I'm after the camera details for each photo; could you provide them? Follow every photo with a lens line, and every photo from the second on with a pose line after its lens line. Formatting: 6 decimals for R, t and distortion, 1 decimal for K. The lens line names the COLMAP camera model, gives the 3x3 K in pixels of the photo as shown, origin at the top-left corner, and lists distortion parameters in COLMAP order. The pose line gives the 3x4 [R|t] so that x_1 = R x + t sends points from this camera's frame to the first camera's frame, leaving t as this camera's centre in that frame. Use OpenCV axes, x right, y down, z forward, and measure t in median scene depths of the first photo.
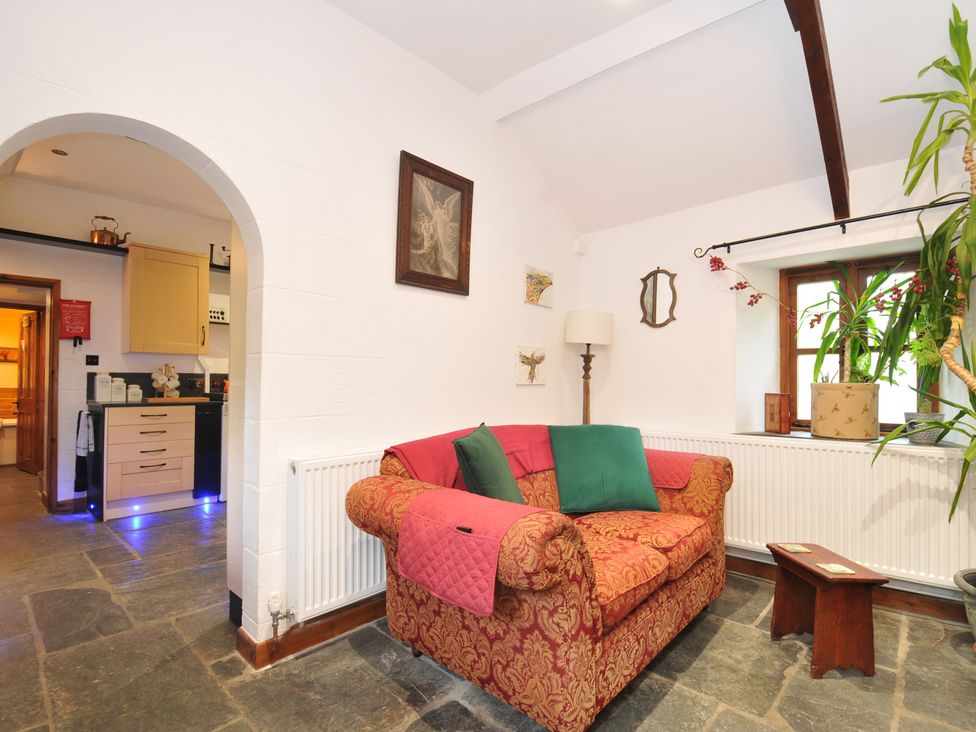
lens RADIAL K [[480.0, 0, 493.9], [0, 480.0, 374.6], [0, 0, 1]] dist [0.018573, -0.026017]
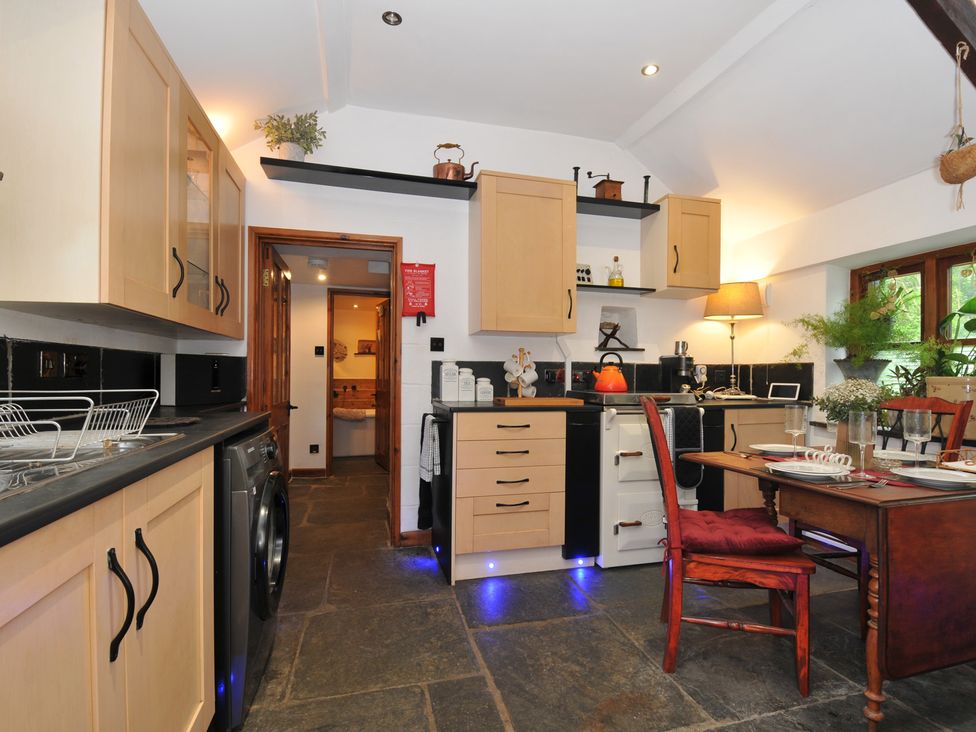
lens RADIAL K [[480.0, 0, 493.9], [0, 480.0, 374.6], [0, 0, 1]] dist [0.018573, -0.026017]
pose [[0.839548, 0.004998, -0.543262, -0.396495], [0.003937, 0.999875, 0.015283, 0.005976], [0.543271, -0.014969, 0.839424, 0.467658]]
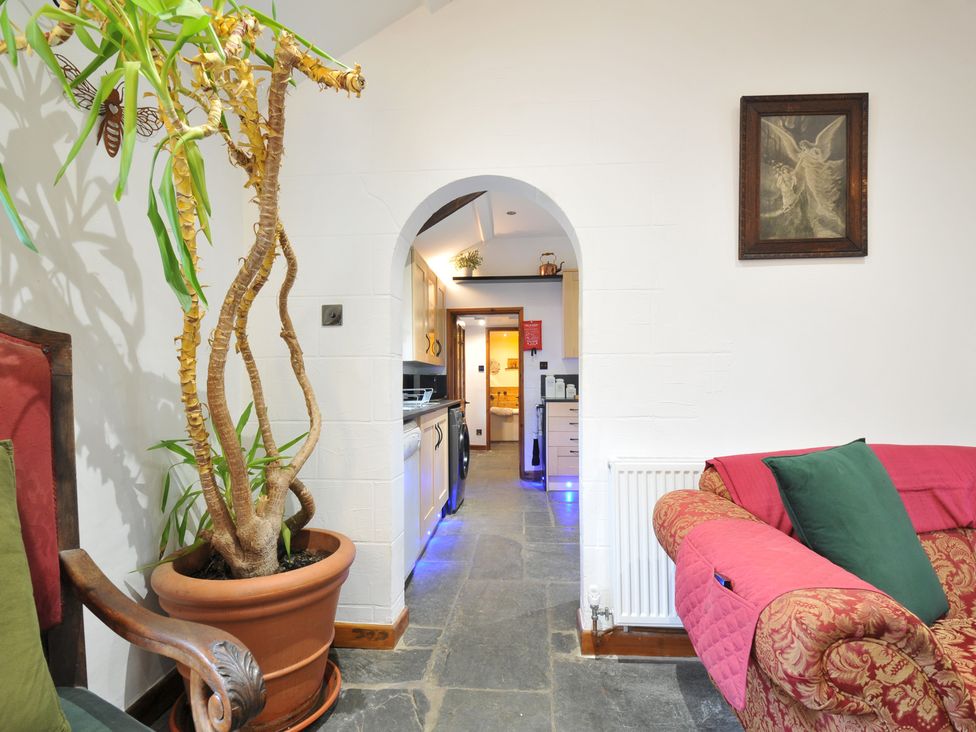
lens RADIAL K [[480.0, 0, 493.9], [0, 480.0, 374.6], [0, 0, 1]] dist [0.018573, -0.026017]
pose [[0.623763, -0.020045, -0.781357, 0.103380], [0.022396, 0.999719, -0.007769, 0.001754], [0.781293, -0.012653, 0.624037, 0.091322]]
